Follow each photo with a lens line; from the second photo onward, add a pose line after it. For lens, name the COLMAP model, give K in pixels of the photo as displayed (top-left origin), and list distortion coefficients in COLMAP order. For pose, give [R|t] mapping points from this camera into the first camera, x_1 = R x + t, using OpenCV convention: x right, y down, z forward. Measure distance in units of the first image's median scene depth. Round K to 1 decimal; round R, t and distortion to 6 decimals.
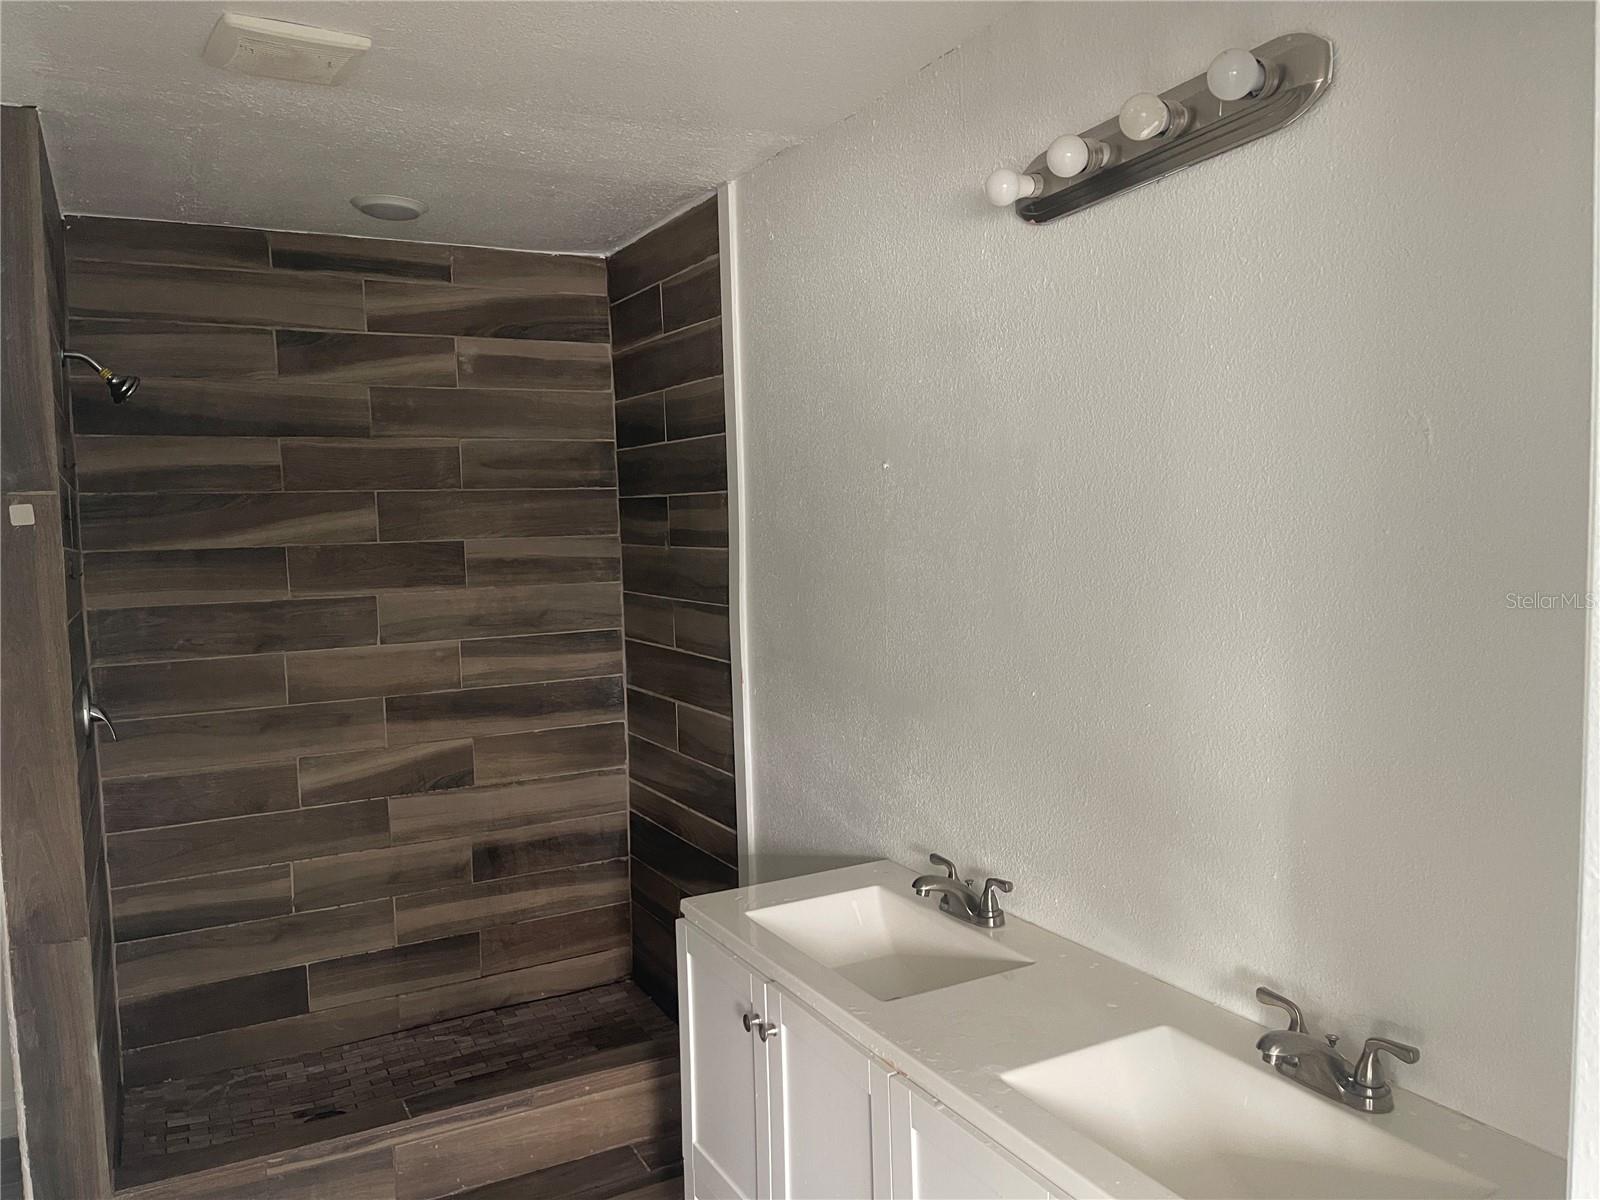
lens RADIAL K [[1206.5, 0, 805.8], [0, 1206.5, 628.0], [0, 0, 1]] dist [0.076330, -0.099112]
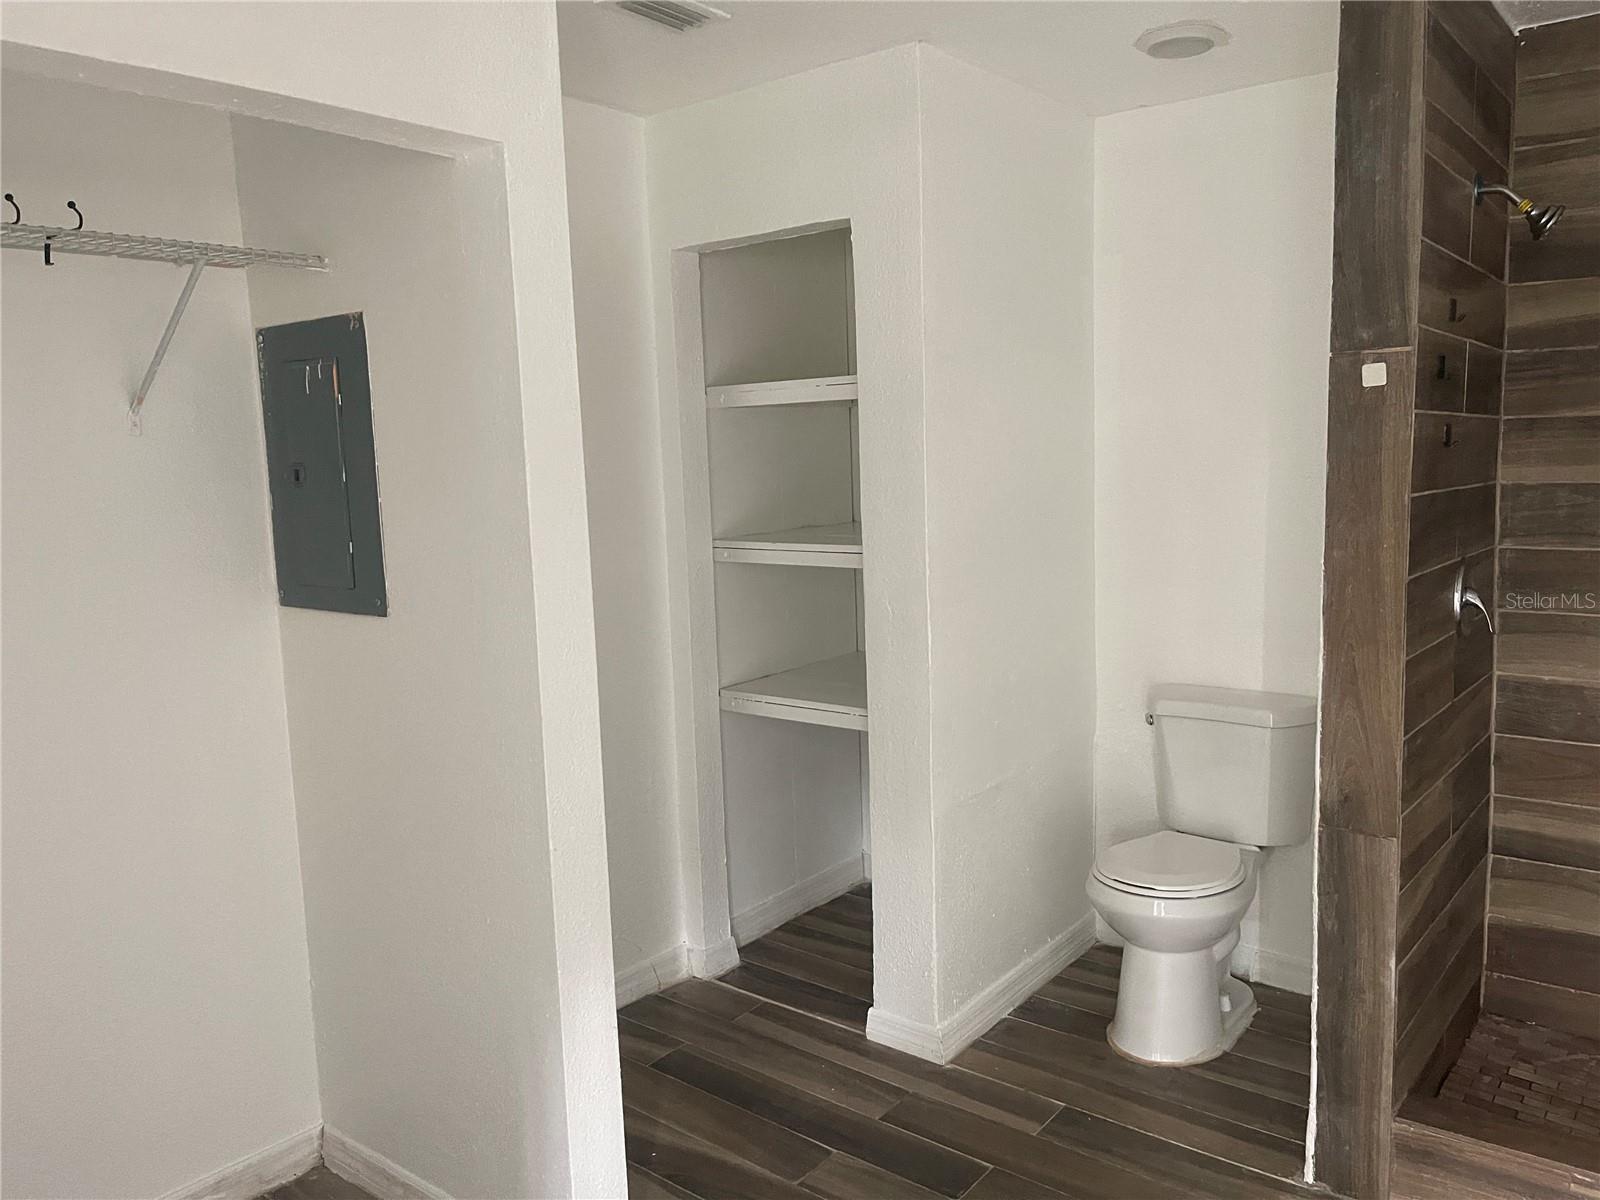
lens RADIAL K [[1202.1, 0, 804.5], [0, 1202.1, 594.2], [0, 0, 1]] dist [0.090641, -0.119424]
pose [[0.385832, 0.130133, -0.913345, 0.041350], [-0.061998, 0.991421, 0.115067, -0.005428], [0.920483, 0.012230, 0.390590, 0.179879]]
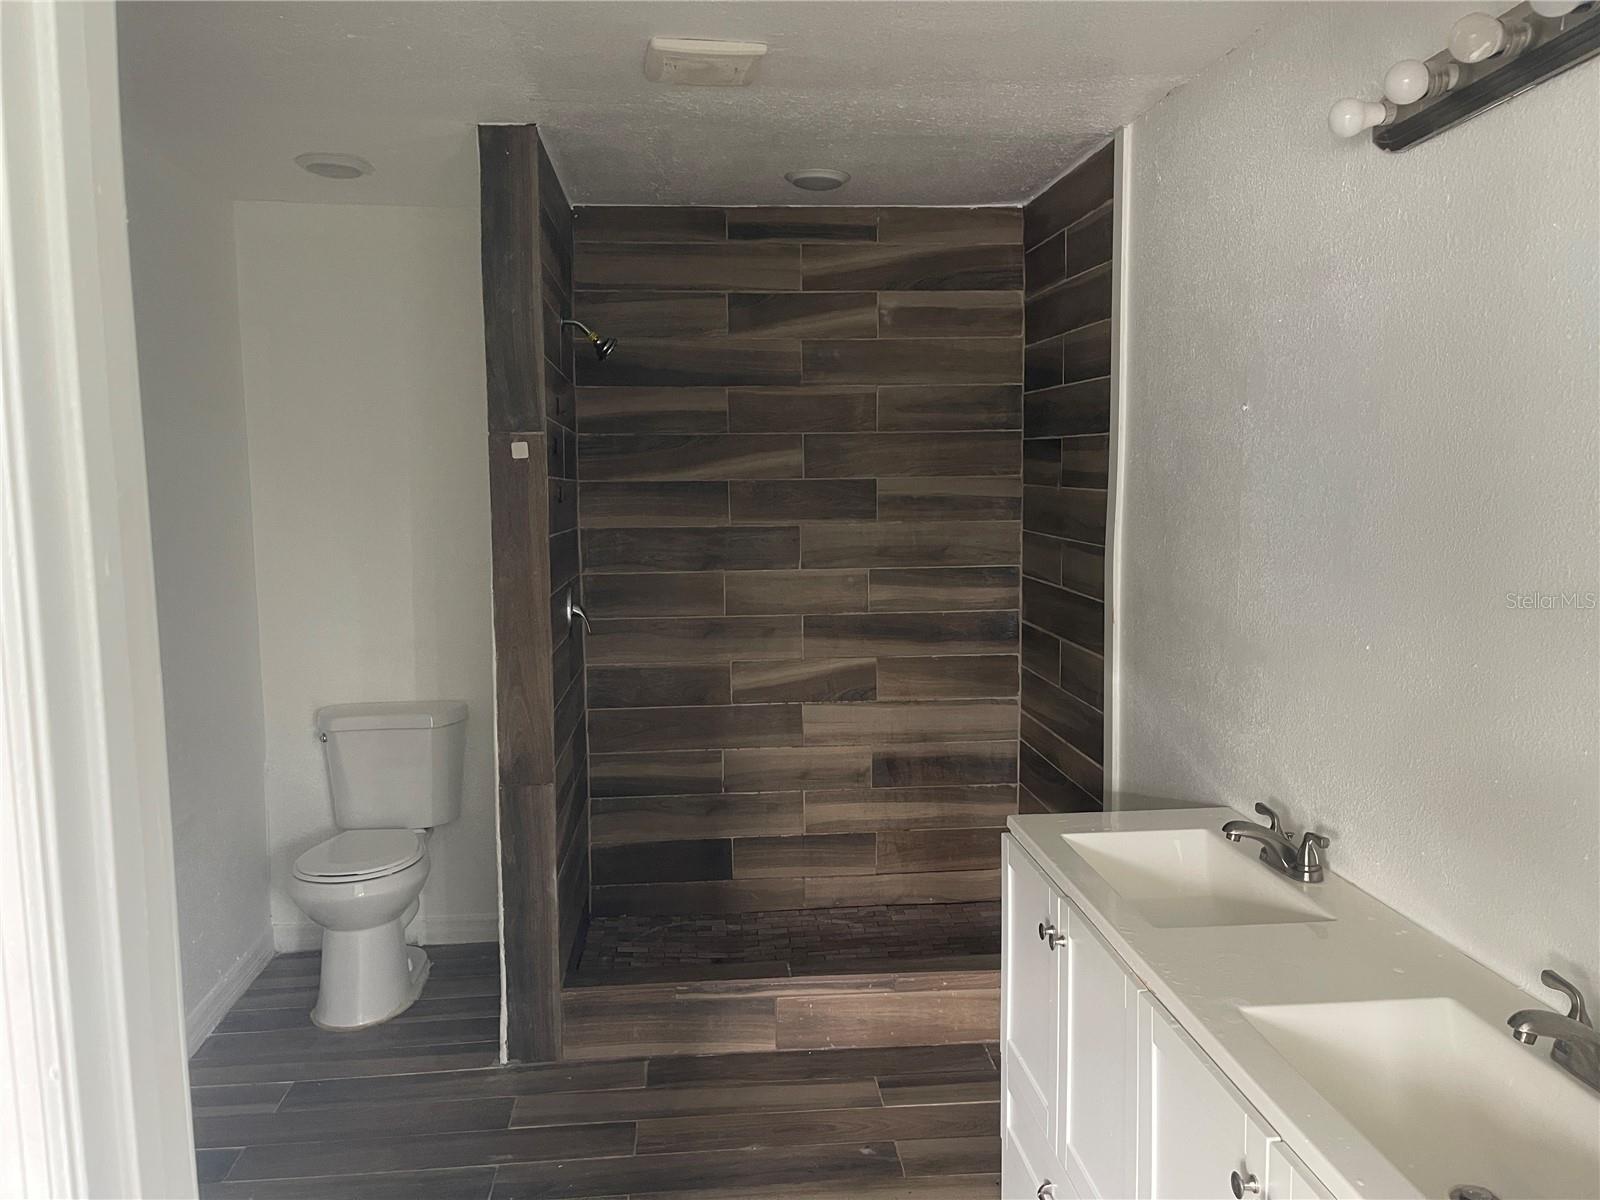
lens RADIAL K [[1206.0, 0, 797.5], [0, 1206.0, 609.2], [0, 0, 1]] dist [0.081585, -0.116768]
pose [[0.917255, 0.062823, -0.393314, 0.100556], [-0.050265, 0.997846, 0.042160, 0.004287], [0.395115, -0.018901, 0.918437, -0.041201]]
